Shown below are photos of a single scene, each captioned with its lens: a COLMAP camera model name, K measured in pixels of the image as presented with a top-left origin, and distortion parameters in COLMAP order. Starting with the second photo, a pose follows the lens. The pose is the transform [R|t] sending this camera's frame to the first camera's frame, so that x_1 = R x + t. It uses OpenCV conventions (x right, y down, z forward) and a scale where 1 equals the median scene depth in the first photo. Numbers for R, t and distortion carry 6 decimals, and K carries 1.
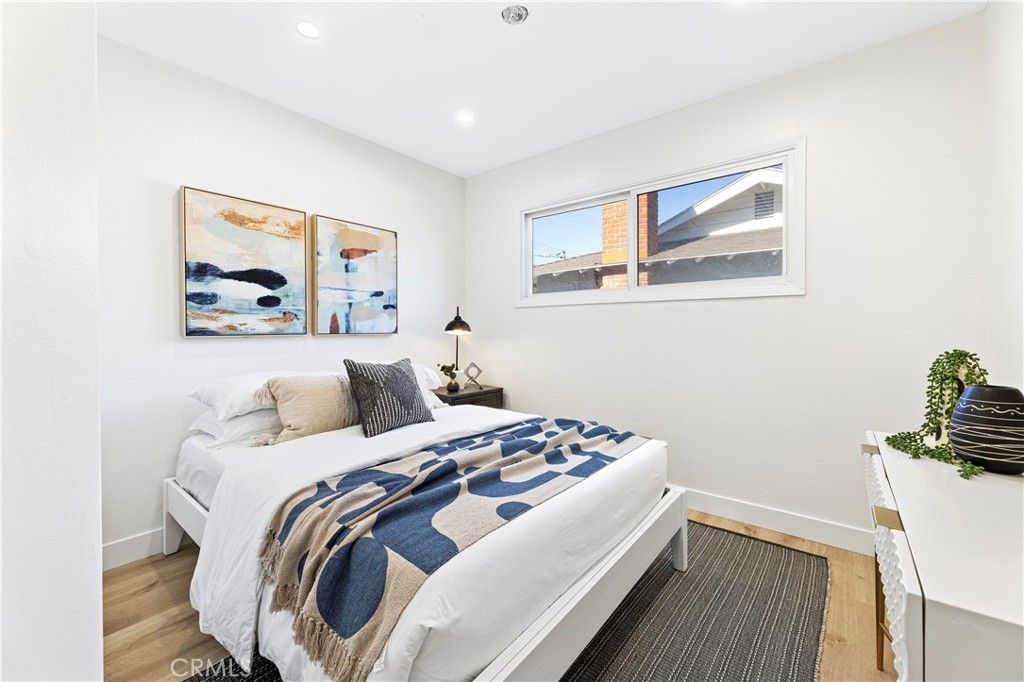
lens RADIAL K [[412.8, 0, 511.3], [0, 412.8, 335.1], [0, 0, 1]] dist [0.000566, 0.000003]
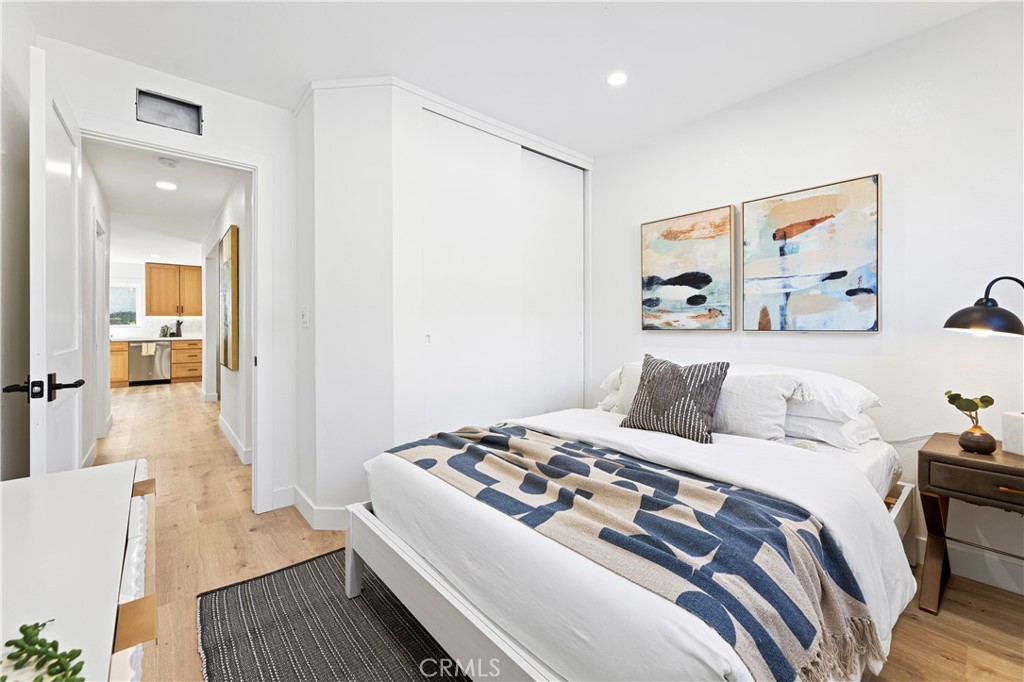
lens RADIAL K [[412.8, 0, 511.3], [0, 412.8, 335.1], [0, 0, 1]] dist [0.000566, 0.000003]
pose [[-0.180699, 0.026934, -0.983170, 0.574174], [-0.008540, 0.999544, 0.028952, -0.015204], [0.983501, 0.013628, -0.180386, 0.689174]]
